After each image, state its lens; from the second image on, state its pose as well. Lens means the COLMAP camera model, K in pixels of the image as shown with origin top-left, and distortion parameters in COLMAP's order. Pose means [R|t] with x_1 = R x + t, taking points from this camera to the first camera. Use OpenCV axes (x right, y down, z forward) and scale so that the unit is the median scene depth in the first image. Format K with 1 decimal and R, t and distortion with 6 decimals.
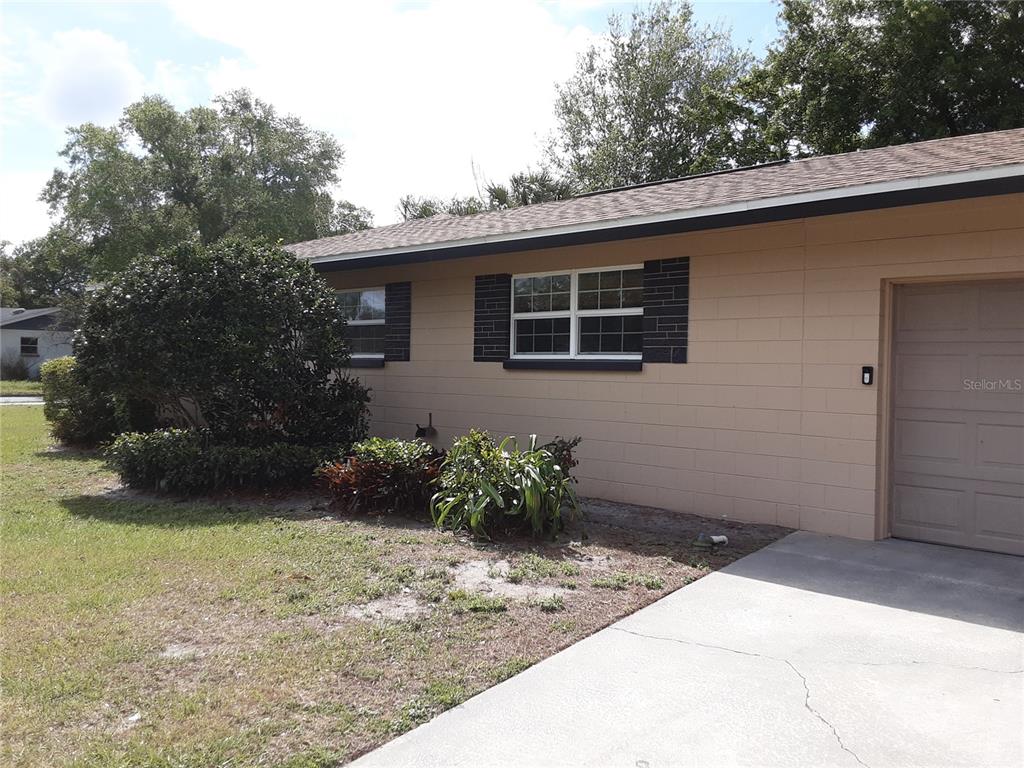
lens RADIAL K [[868.5, 0, 507.6], [0, 868.5, 386.7], [0, 0, 1]] dist [0.072743, -0.109713]
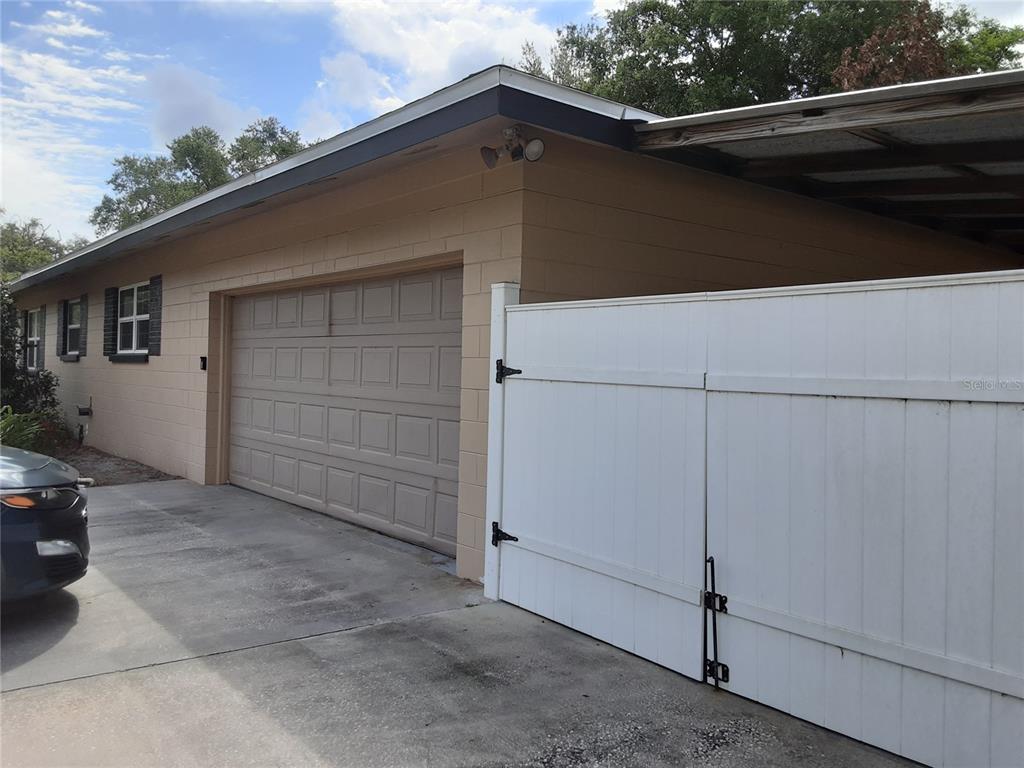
lens RADIAL K [[868.5, 0, 516.5], [0, 868.5, 380.8], [0, 0, 1]] dist [0.072743, -0.109713]
pose [[0.987323, 0.009154, -0.158458, 0.789956], [-0.011562, 0.999831, -0.014283, 0.019762], [0.158301, 0.015934, 0.987262, -0.184583]]
